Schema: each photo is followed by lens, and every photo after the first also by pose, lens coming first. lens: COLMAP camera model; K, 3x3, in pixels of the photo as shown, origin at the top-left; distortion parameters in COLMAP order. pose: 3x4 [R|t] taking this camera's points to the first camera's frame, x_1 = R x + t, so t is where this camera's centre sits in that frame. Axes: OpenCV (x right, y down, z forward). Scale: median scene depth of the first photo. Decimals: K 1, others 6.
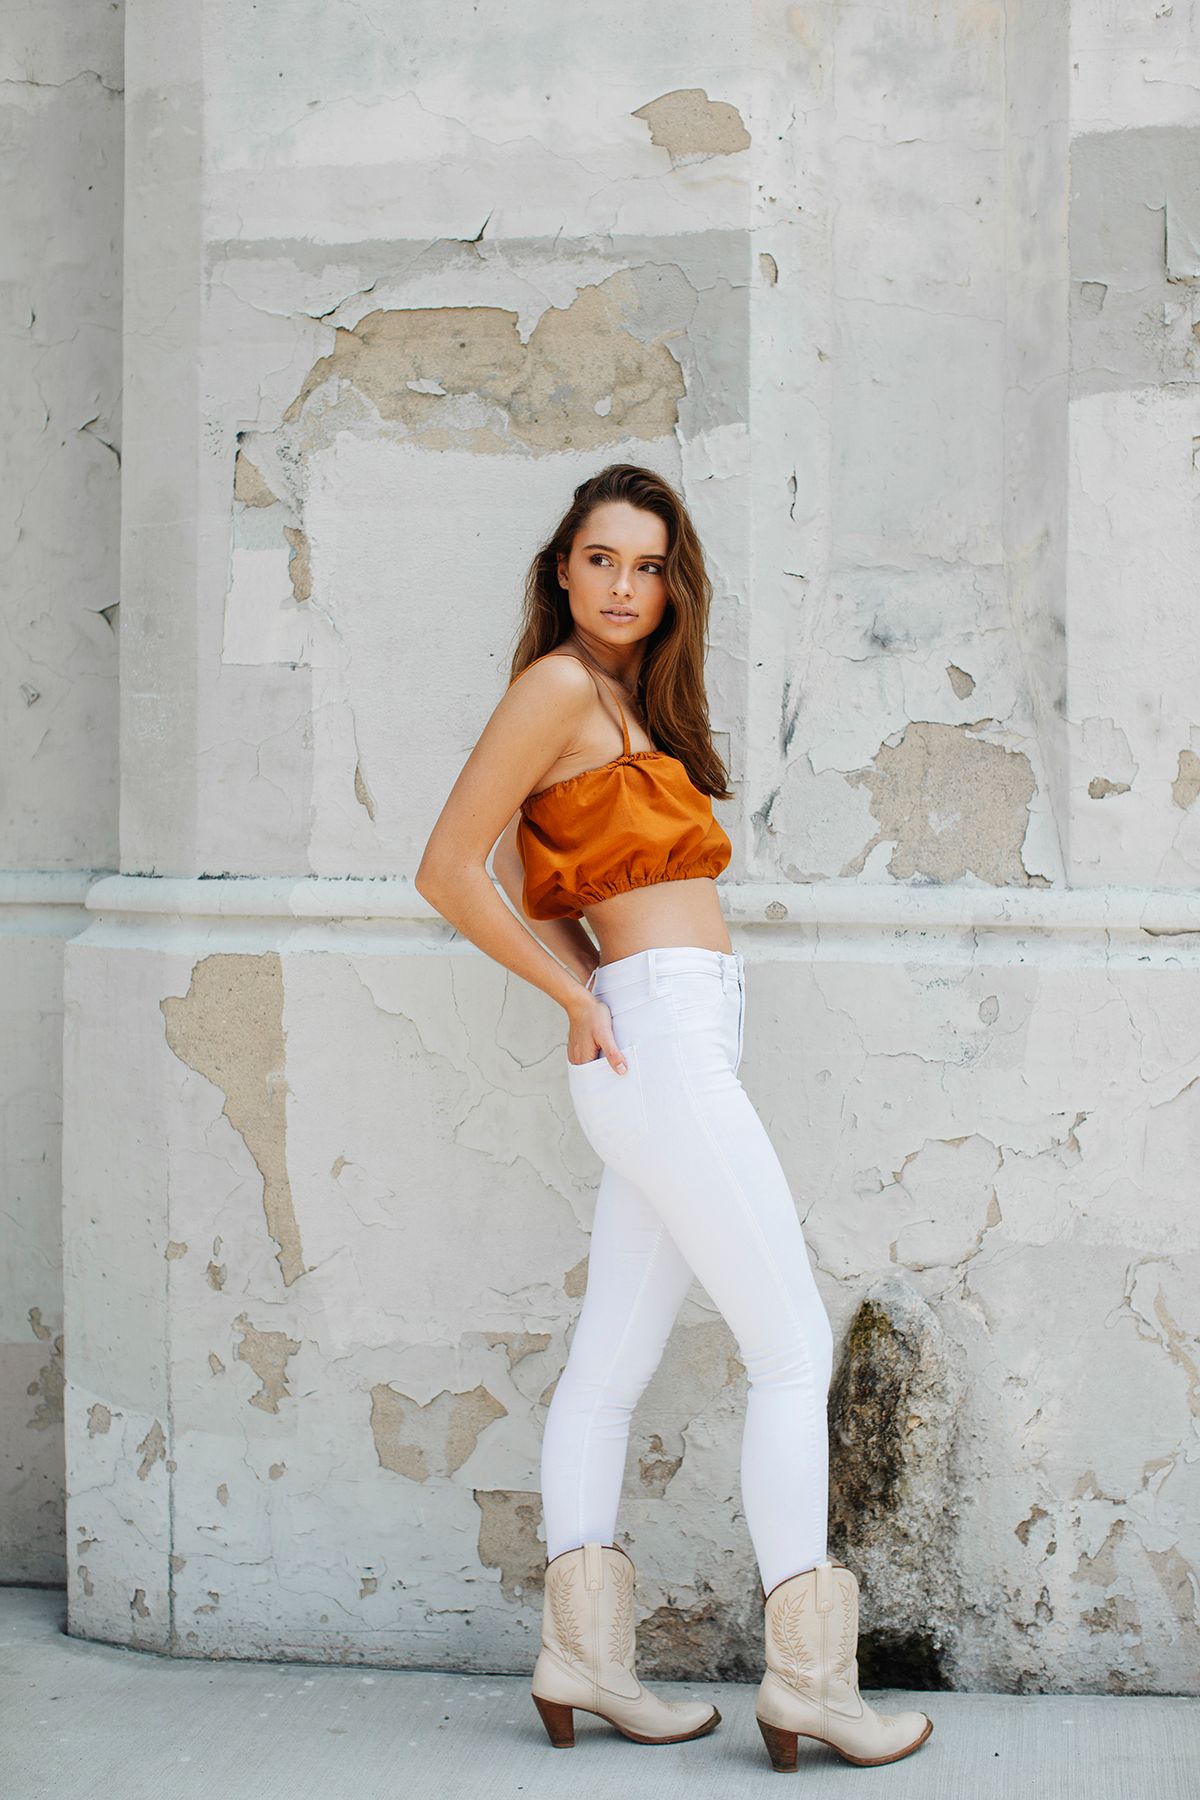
lens RADIAL K [[2747.4, 0, 603.5], [0, 2747.4, 890.8], [0, 0, 1]] dist [-0.130466, 0.000000]
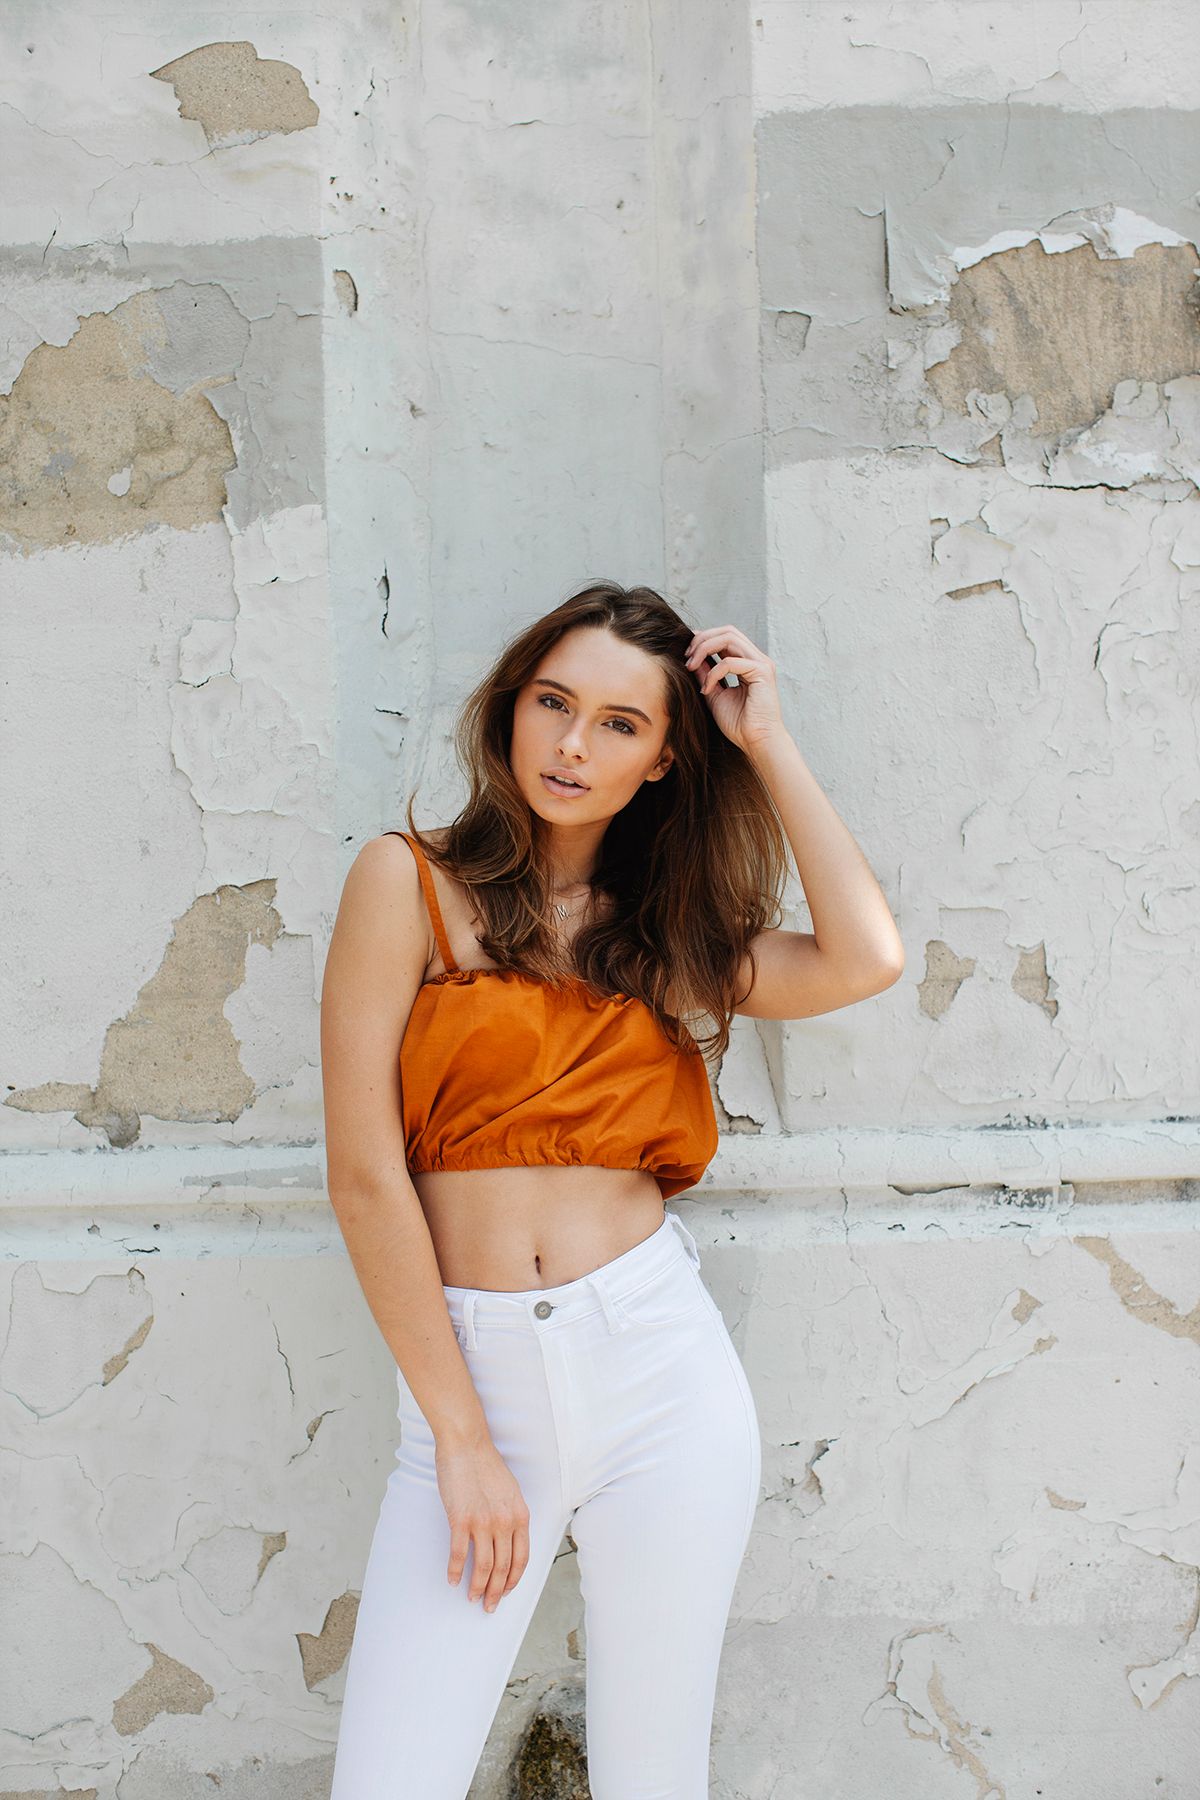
lens RADIAL K [[2747.4, 0, 688.0], [0, 2747.4, 889.9], [0, 0, 1]] dist [-0.130466, 0.000000]
pose [[0.971206, -0.033011, 0.235942, -0.027454], [0.037957, 0.999144, -0.016451, -0.054219], [-0.235197, 0.024933, 0.971628, 0.281526]]
